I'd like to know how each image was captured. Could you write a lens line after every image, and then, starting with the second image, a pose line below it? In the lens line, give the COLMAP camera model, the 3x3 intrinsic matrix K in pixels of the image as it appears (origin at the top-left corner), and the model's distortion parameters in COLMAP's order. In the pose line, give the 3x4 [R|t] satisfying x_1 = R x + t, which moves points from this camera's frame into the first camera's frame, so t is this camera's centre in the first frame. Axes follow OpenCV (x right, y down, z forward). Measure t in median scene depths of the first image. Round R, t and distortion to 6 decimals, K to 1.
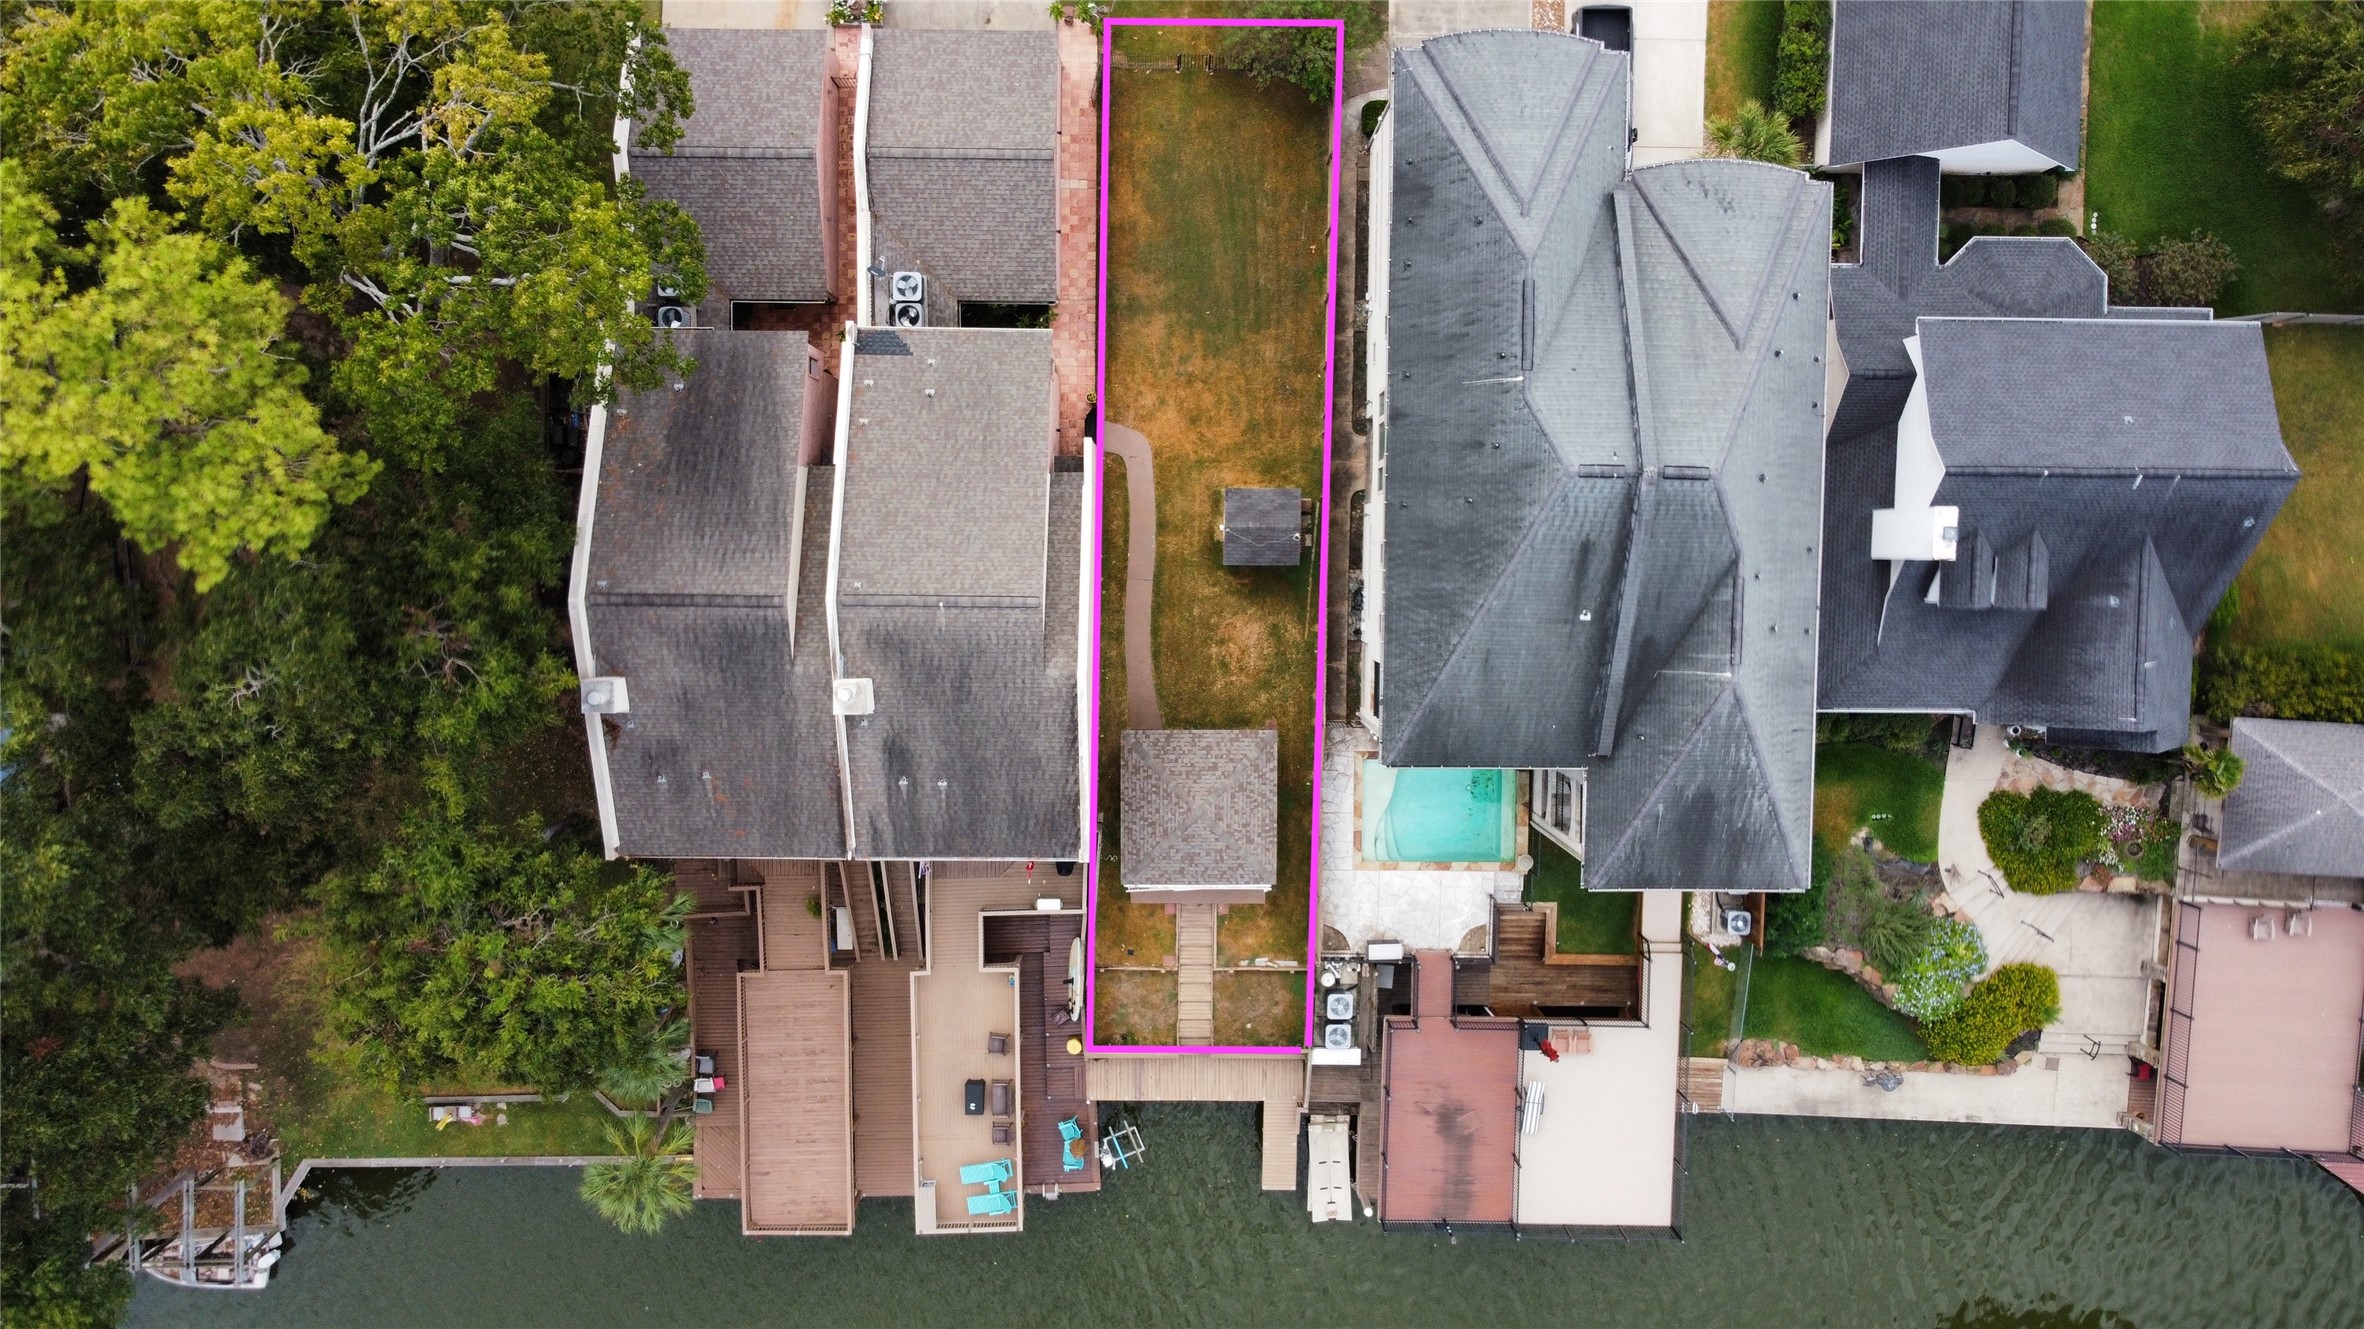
lens RADIAL K [[1792.1, 0, 1192.5], [0, 1792.1, 673.5], [0, 0, 1]] dist [-0.007776, -0.007561]
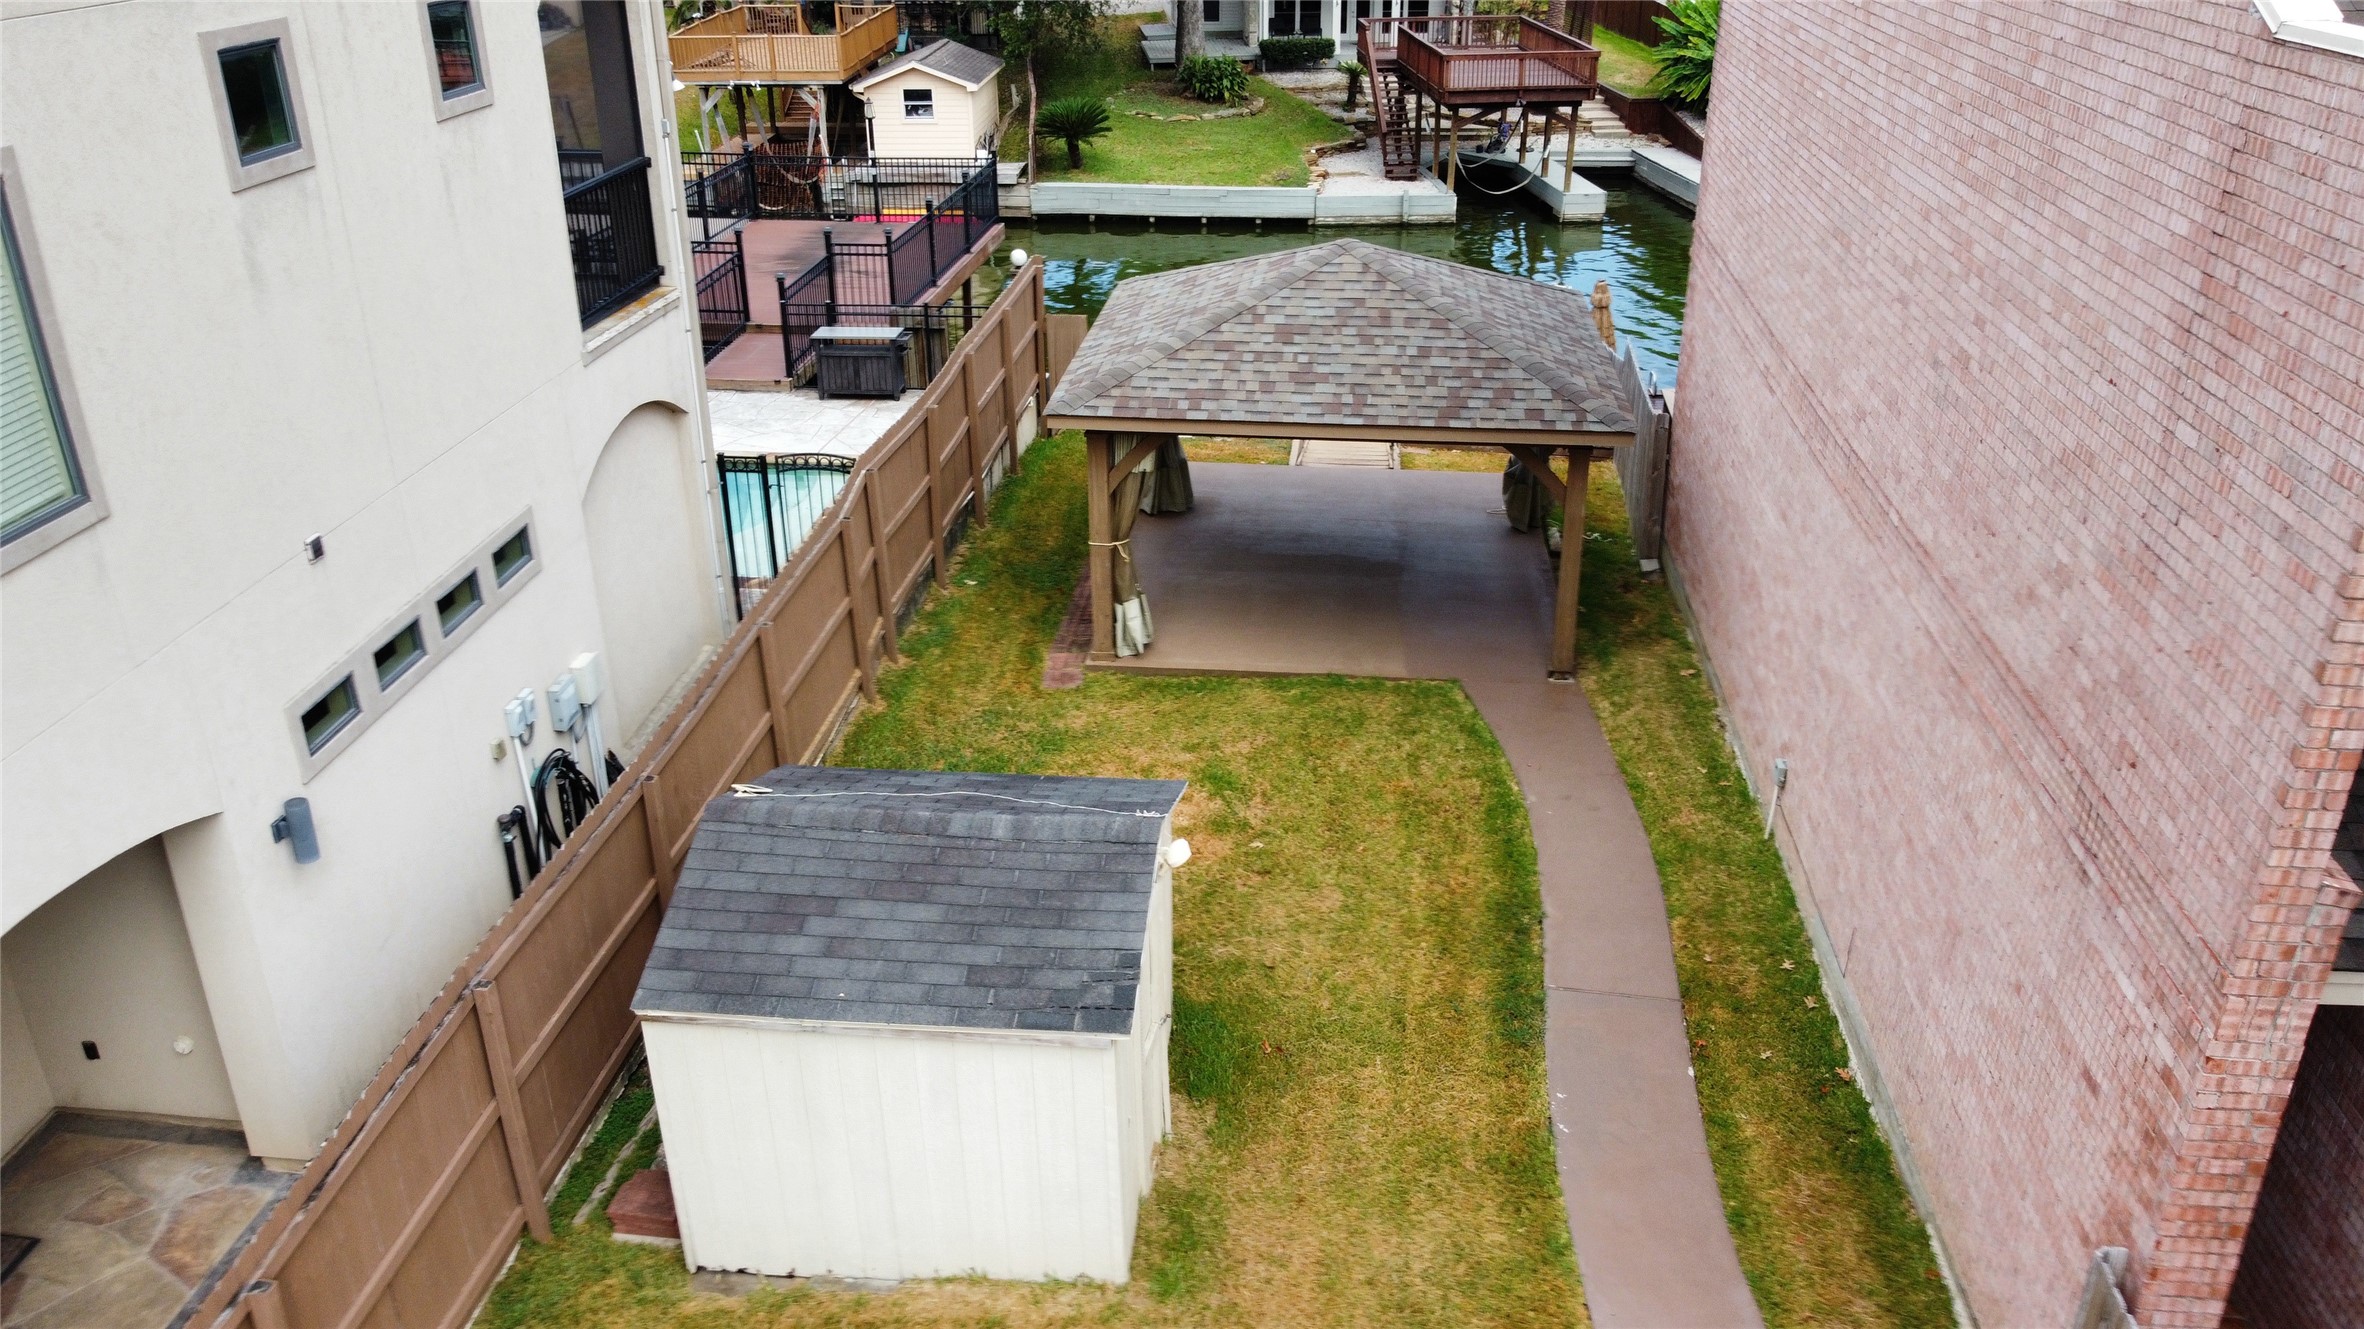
lens RADIAL K [[1792.1, 0, 1197.1], [0, 1792.1, 663.9], [0, 0, 1]] dist [-0.007776, -0.007561]
pose [[-0.996020, -0.040255, 0.079527, 0.001838], [0.089047, -0.489005, 0.867724, -0.209677], [0.003958, 0.871352, 0.490643, 0.877804]]
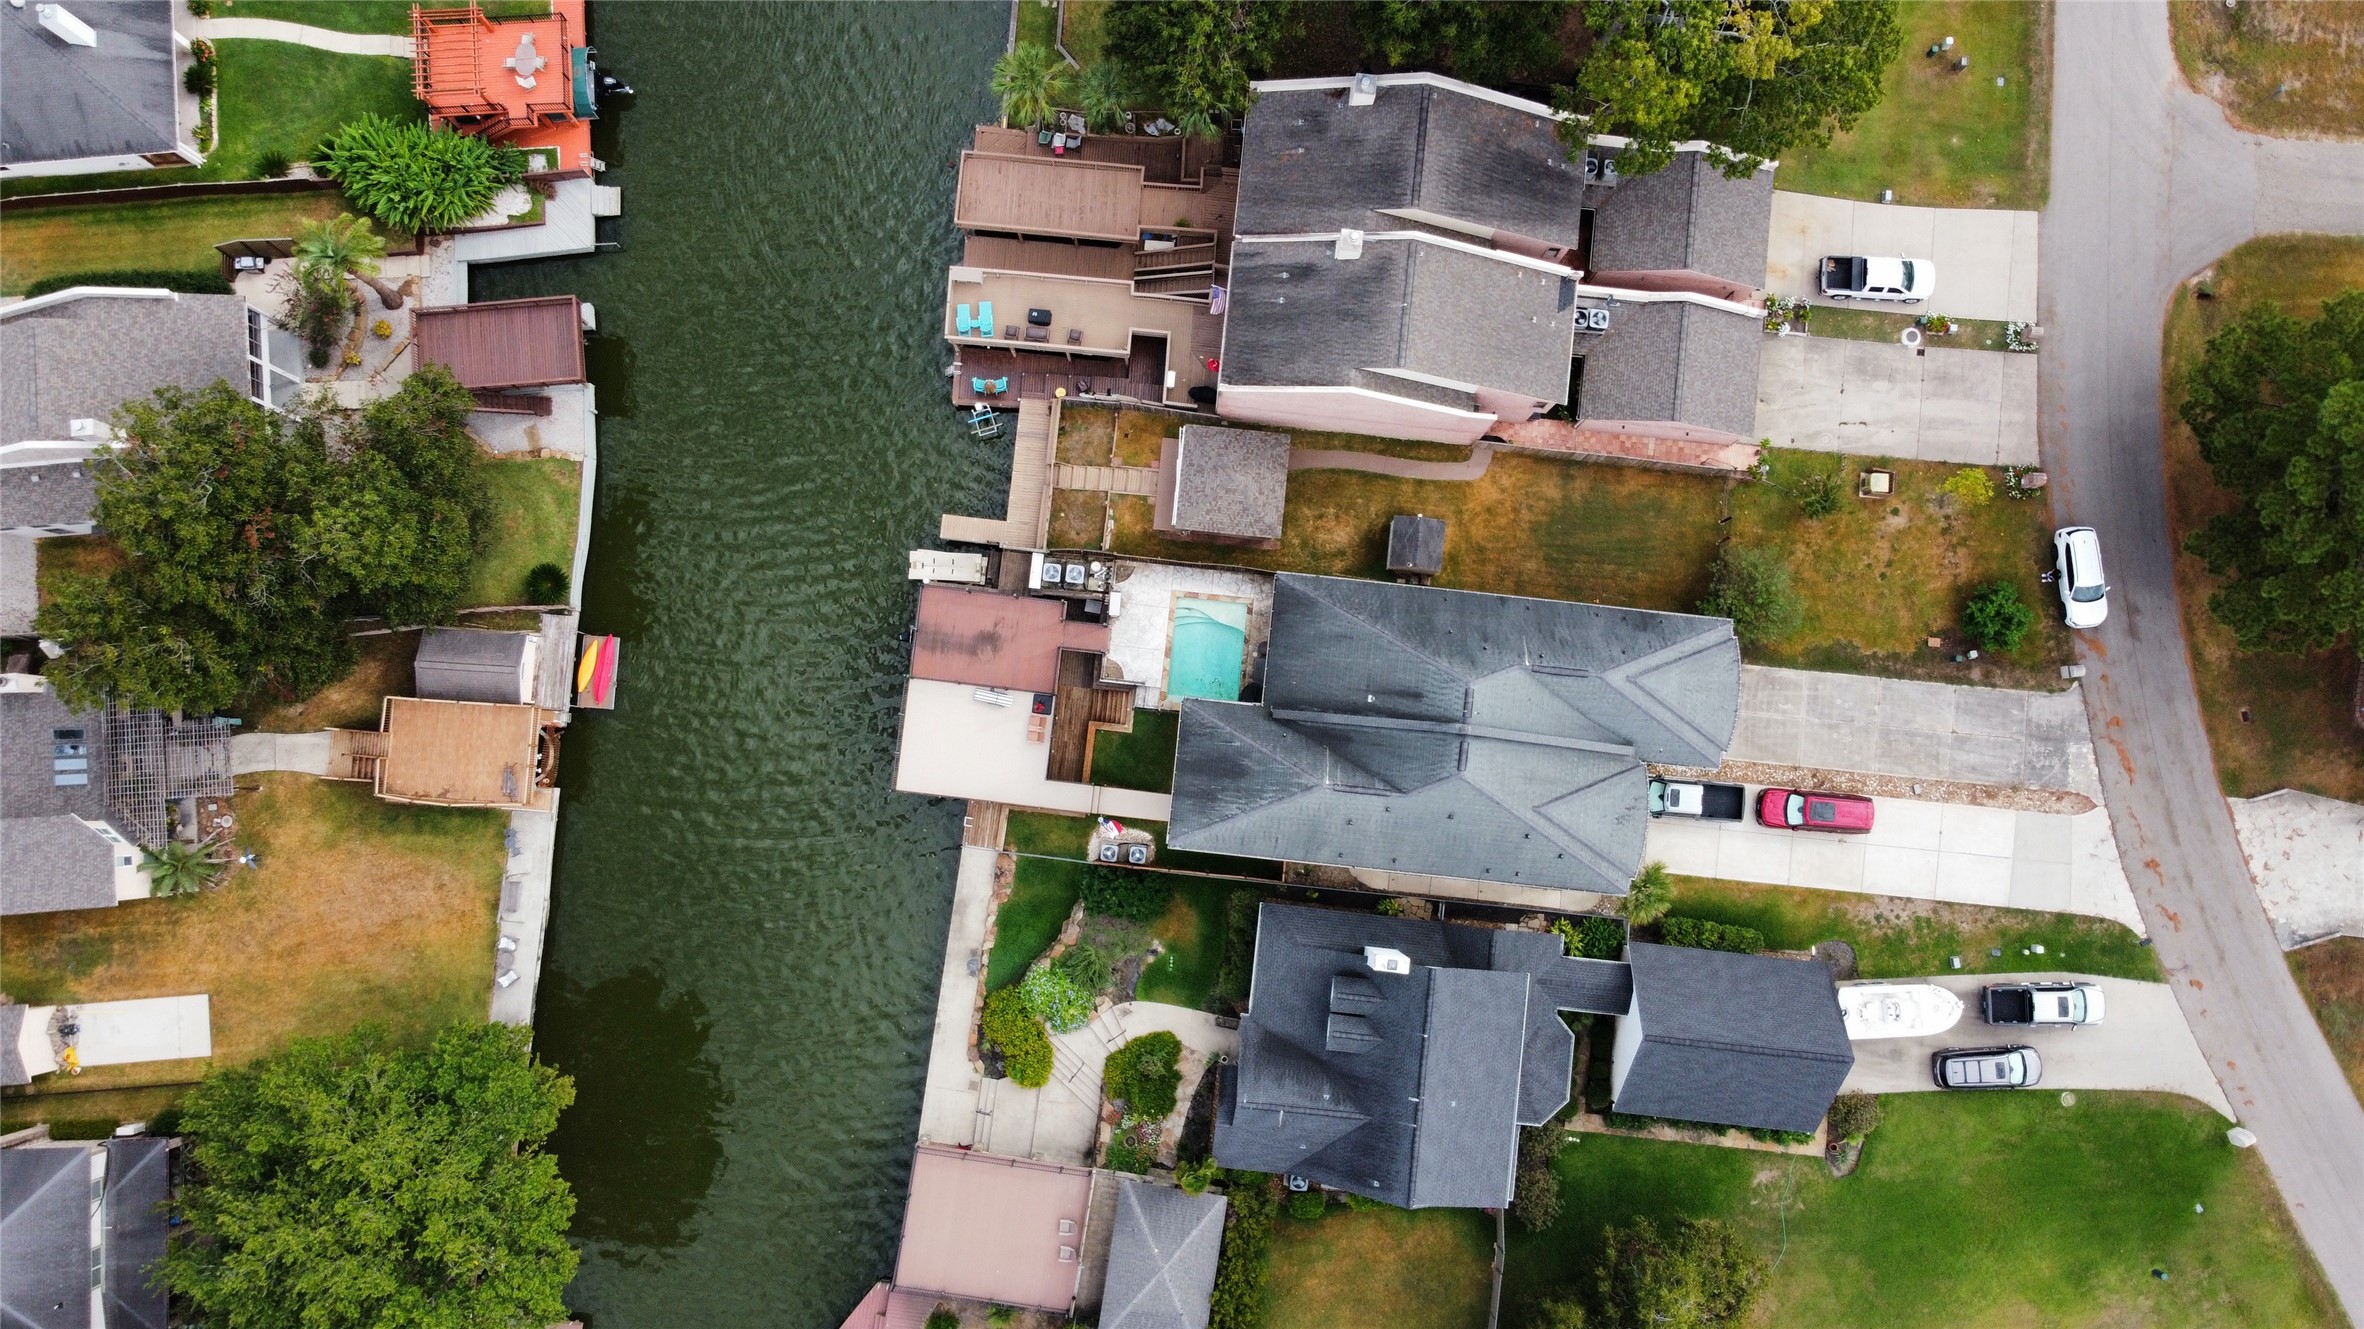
lens RADIAL K [[1792.1, 0, 1191.0], [0, 1792.1, 673.6], [0, 0, 1]] dist [-0.007776, -0.007561]
pose [[-0.096154, 0.992154, -0.079900, 0.274318], [-0.992857, -0.101299, -0.063033, 0.180783], [-0.070632, 0.073268, 0.994808, -0.439175]]
